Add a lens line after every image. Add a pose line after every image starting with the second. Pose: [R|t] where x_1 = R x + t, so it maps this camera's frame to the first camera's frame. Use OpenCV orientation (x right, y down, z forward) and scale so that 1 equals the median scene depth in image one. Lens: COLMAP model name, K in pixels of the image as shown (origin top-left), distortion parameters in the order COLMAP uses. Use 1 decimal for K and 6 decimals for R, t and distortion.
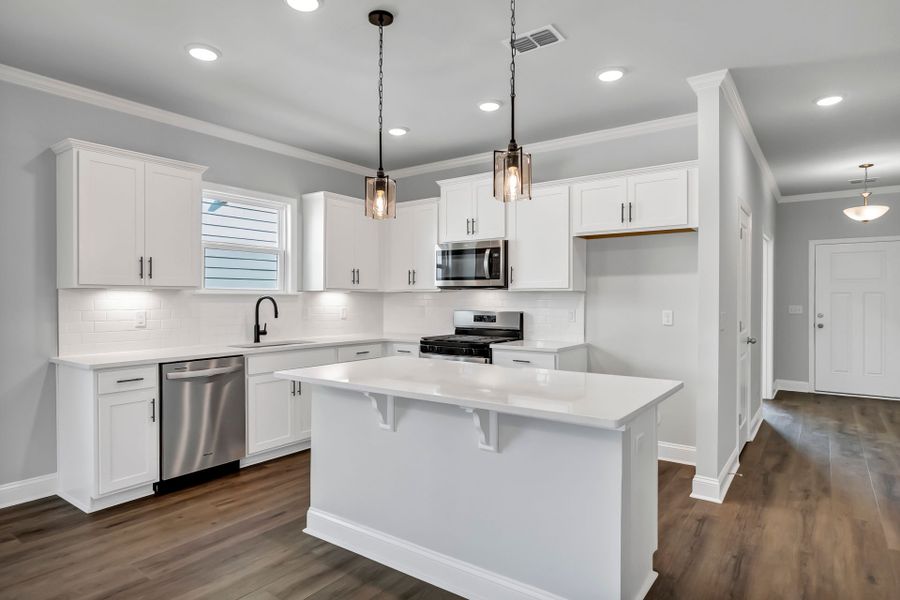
lens RADIAL K [[545.4, 0, 448.8], [0, 545.4, 300.1], [0, 0, 1]] dist [0.014814, 0.009456]
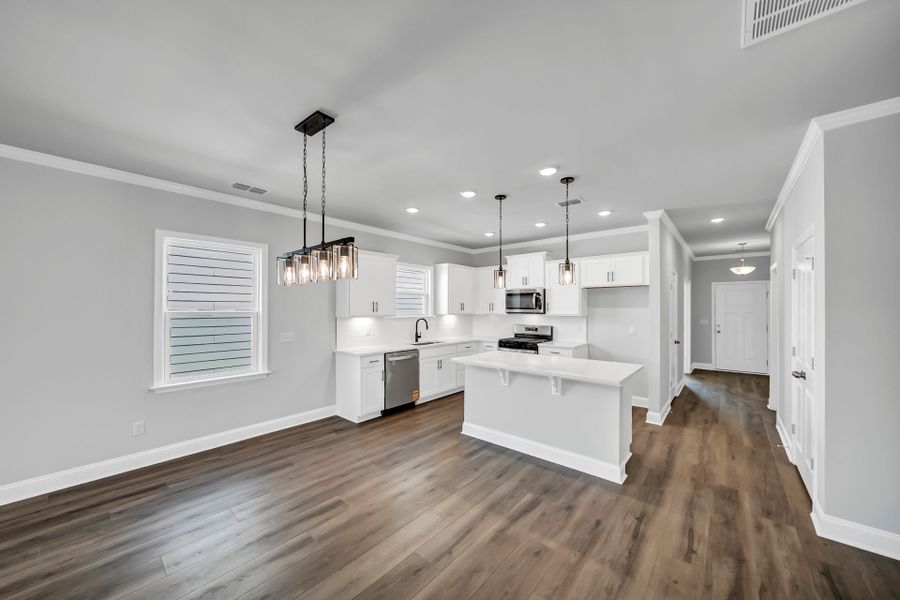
lens RADIAL K [[345.5, 0, 457.5], [0, 345.5, 306.6], [0, 0, 1]] dist [-0.019458, 0.000589]
pose [[0.997535, -0.000849, -0.070165, -0.126957], [0.000261, 0.999965, -0.008391, -0.041989], [0.070170, 0.008352, 0.997500, -0.240982]]
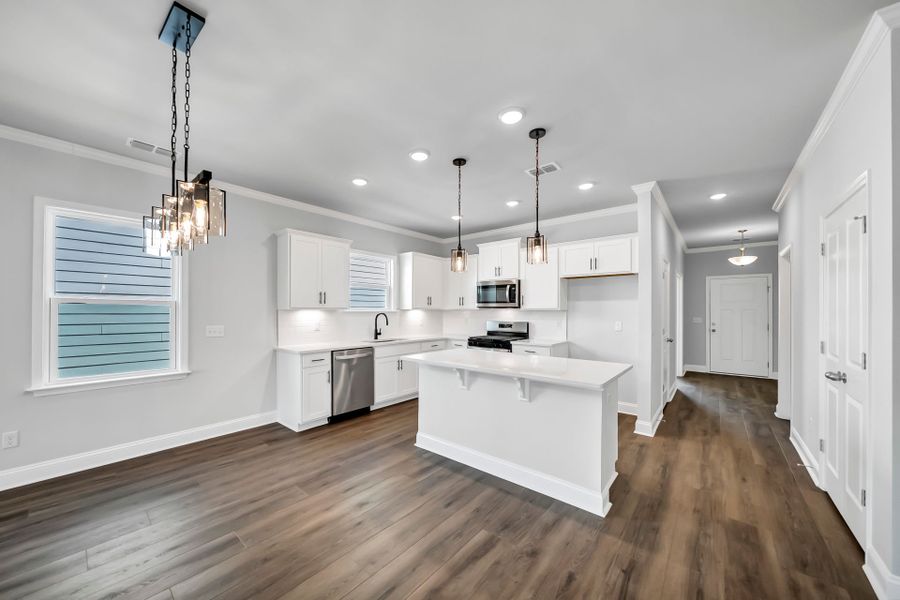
lens RADIAL K [[345.5, 0, 440.6], [0, 345.5, 308.5], [0, 0, 1]] dist [-0.019458, 0.000589]
pose [[0.996877, 0.001150, -0.078961, -0.061975], [-0.001900, 0.999954, -0.009429, -0.011908], [0.078947, 0.009550, 0.996833, -0.089082]]
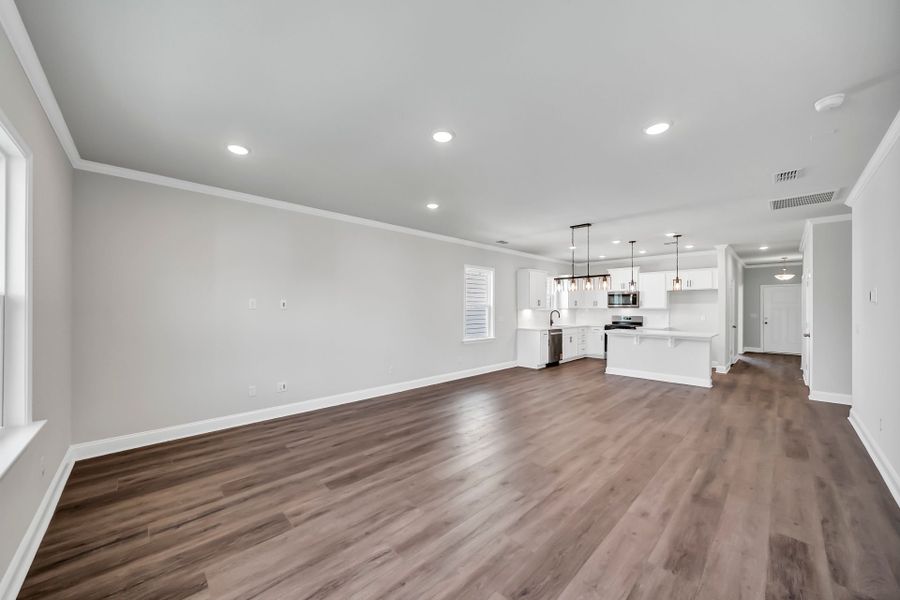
lens RADIAL K [[331.5, 0, 452.5], [0, 331.5, 307.5], [0, 0, 1]] dist [-0.002745, -0.000850]
pose [[0.983074, 0.001343, -0.183204, -0.609972], [-0.002135, 0.999989, -0.004126, -0.016158], [0.183196, 0.004447, 0.983066, -1.015983]]
